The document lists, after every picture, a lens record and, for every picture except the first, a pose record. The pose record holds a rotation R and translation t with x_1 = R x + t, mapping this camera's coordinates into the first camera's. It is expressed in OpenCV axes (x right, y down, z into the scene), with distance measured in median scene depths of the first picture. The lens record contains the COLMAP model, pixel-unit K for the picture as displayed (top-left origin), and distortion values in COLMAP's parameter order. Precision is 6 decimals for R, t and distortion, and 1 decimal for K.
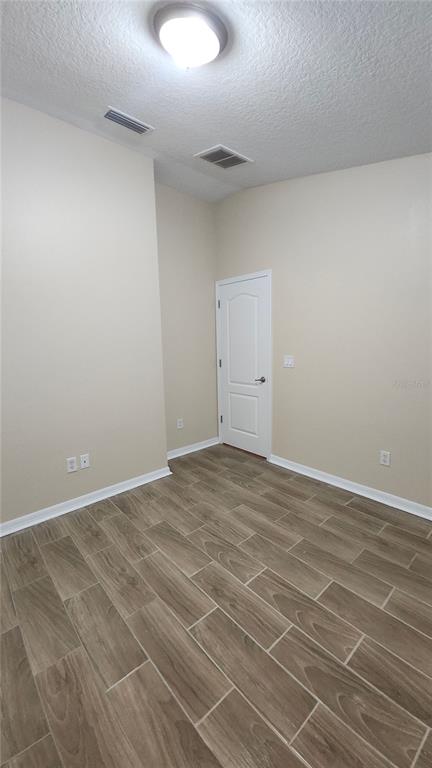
lens RADIAL K [[300.1, 0, 217.1], [0, 300.1, 384.7], [0, 0, 1]] dist [0.000246, -0.000088]
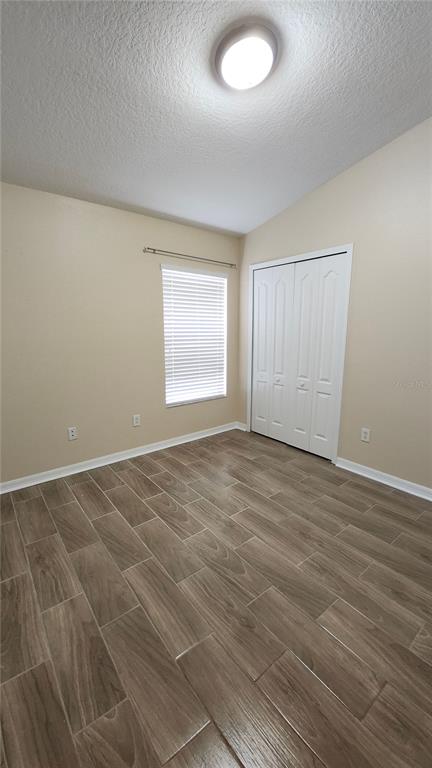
lens RADIAL K [[300.1, 0, 214.2], [0, 300.1, 385.2], [0, 0, 1]] dist [0.000246, -0.000088]
pose [[-0.997962, 0.001919, 0.063779, -0.012229], [0.023498, 0.940354, 0.339386, -0.254611], [-0.059323, 0.340193, -0.938482, 1.772556]]
